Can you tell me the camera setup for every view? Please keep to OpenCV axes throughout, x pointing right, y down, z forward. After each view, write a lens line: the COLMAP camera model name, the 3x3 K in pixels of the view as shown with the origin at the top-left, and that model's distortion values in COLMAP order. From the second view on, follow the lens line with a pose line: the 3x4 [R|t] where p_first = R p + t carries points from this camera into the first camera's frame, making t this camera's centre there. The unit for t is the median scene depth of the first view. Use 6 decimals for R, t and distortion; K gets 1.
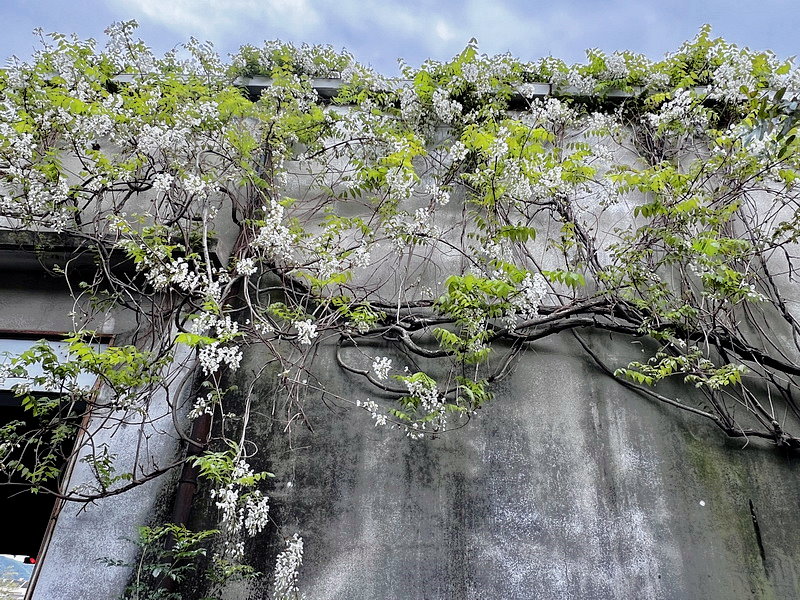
lens RADIAL K [[579.7, 0, 398.2], [0, 579.7, 300.5], [0, 0, 1]] dist [0.003706, 0.001886]
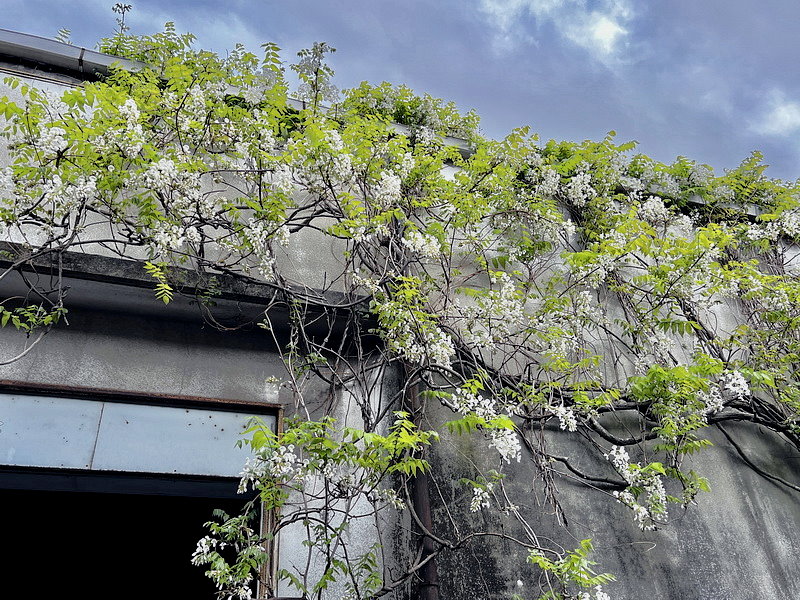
lens RADIAL K [[662.3, 0, 400.6], [0, 662.3, 299.6], [0, 0, 1]] dist [0.008220, -0.000253]
pose [[0.932163, 0.103626, 0.346892, -0.749945], [-0.076363, 0.992882, -0.091400, -0.018048], [-0.353894, 0.058710, 0.933441, 0.055897]]
